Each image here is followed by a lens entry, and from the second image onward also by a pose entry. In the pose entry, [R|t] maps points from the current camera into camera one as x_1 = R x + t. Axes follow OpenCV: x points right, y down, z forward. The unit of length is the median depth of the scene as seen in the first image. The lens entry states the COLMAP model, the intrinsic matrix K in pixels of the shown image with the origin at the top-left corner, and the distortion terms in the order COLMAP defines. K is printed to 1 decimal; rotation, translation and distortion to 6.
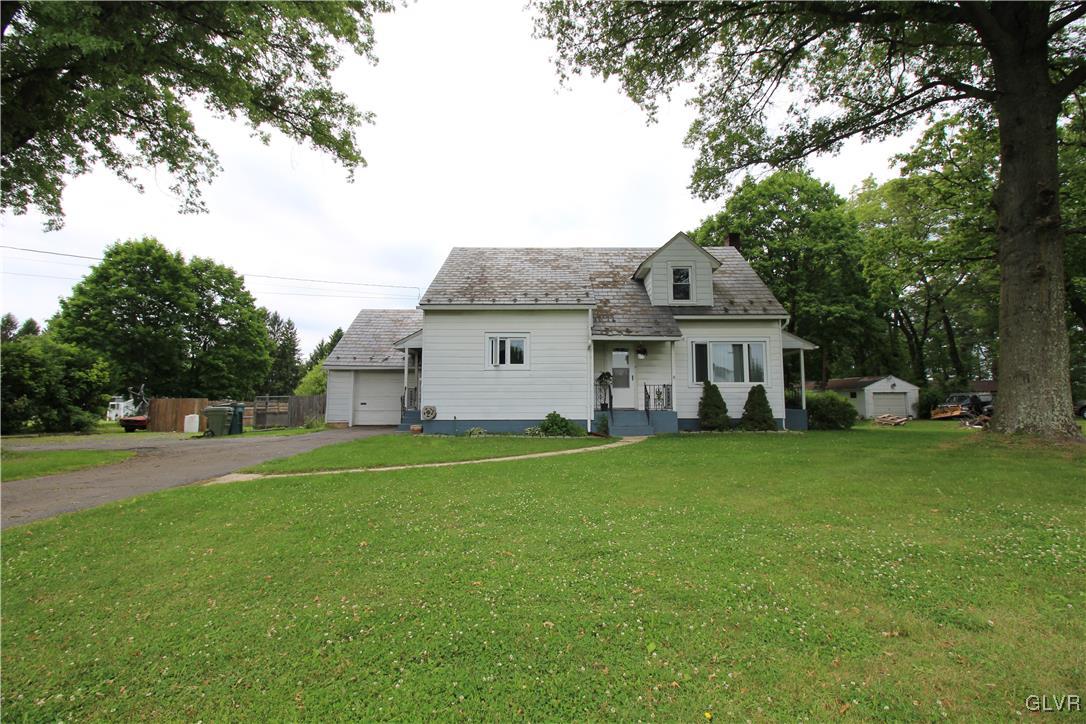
lens RADIAL K [[500.2, 0, 543.0], [0, 500.2, 362.0], [0, 0, 1]] dist [-0.018127, -0.000362]
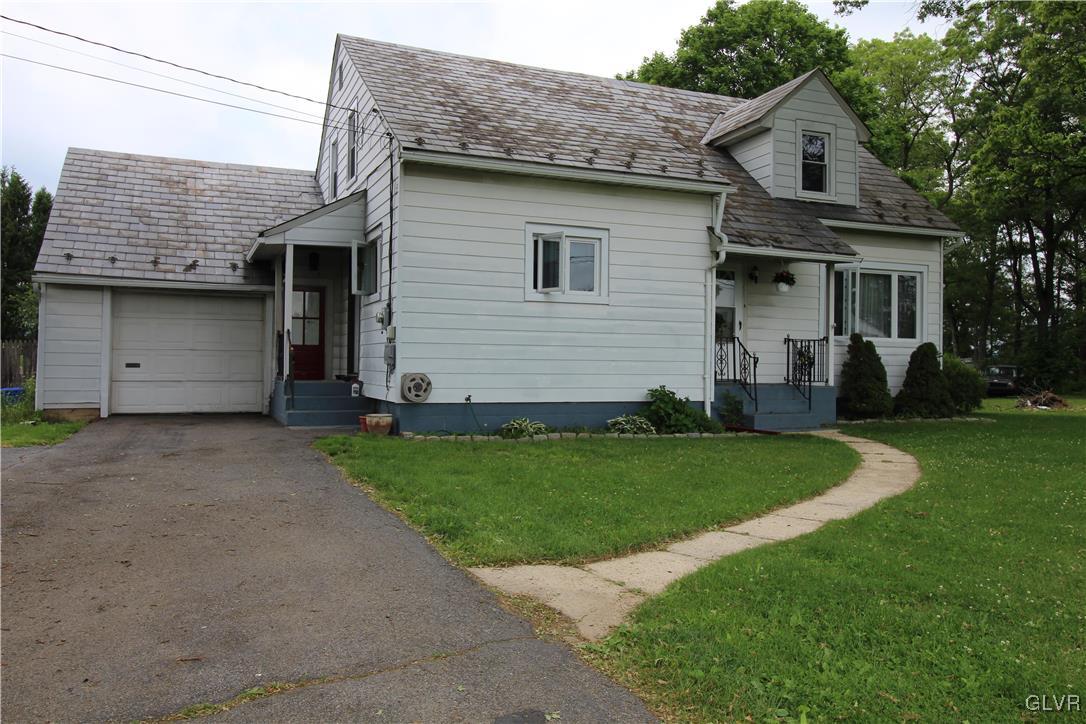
lens RADIAL K [[839.9, 0, 543.0], [0, 839.9, 362.0], [0, 0, 1]] dist [0.012178, 0.000790]
pose [[0.923104, 0.012670, 0.384341, -0.388862], [-0.043009, 0.996588, 0.070445, 0.016323], [-0.382137, -0.081558, 0.920499, 0.222586]]
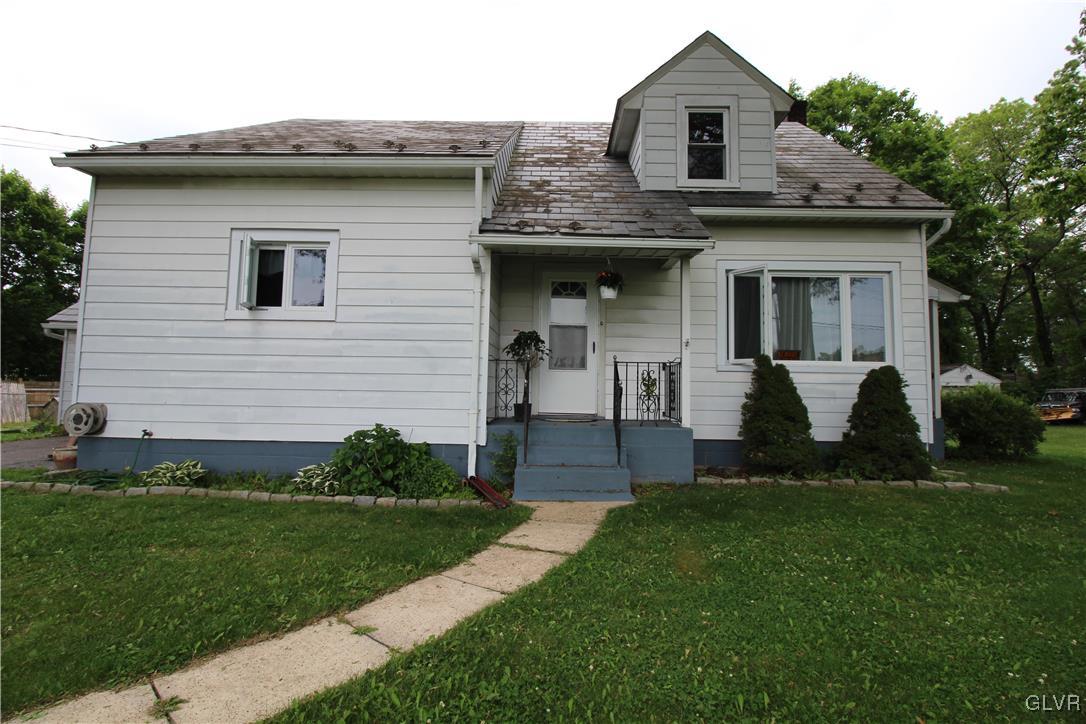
lens RADIAL K [[500.2, 0, 543.0], [0, 500.2, 362.0], [0, 0, 1]] dist [-0.018127, -0.000362]
pose [[0.999767, 0.015993, -0.014497, 0.141944], [-0.015612, 0.999540, 0.026002, 0.034433], [0.014907, -0.025770, 0.999557, 0.556106]]
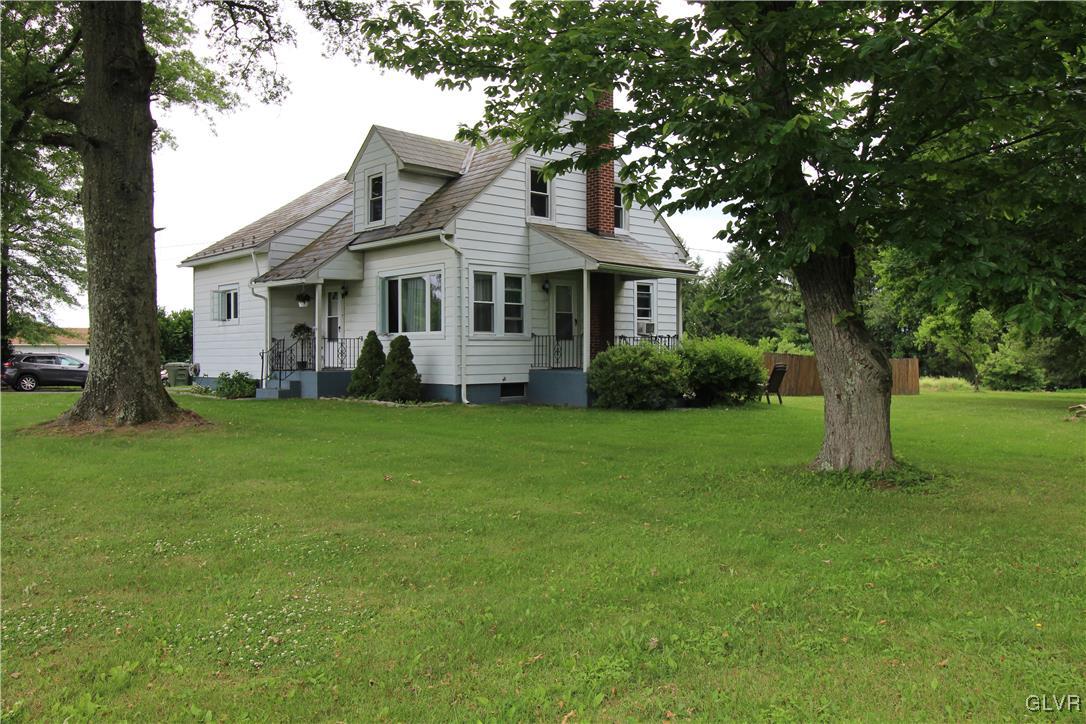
lens RADIAL K [[839.9, 0, 543.0], [0, 839.9, 362.0], [0, 0, 1]] dist [0.012178, 0.000790]
pose [[0.688732, 0.001278, -0.725015, 1.387279], [0.070116, 0.995194, 0.068362, 0.015261], [0.721617, -0.097918, 0.685332, 0.318825]]
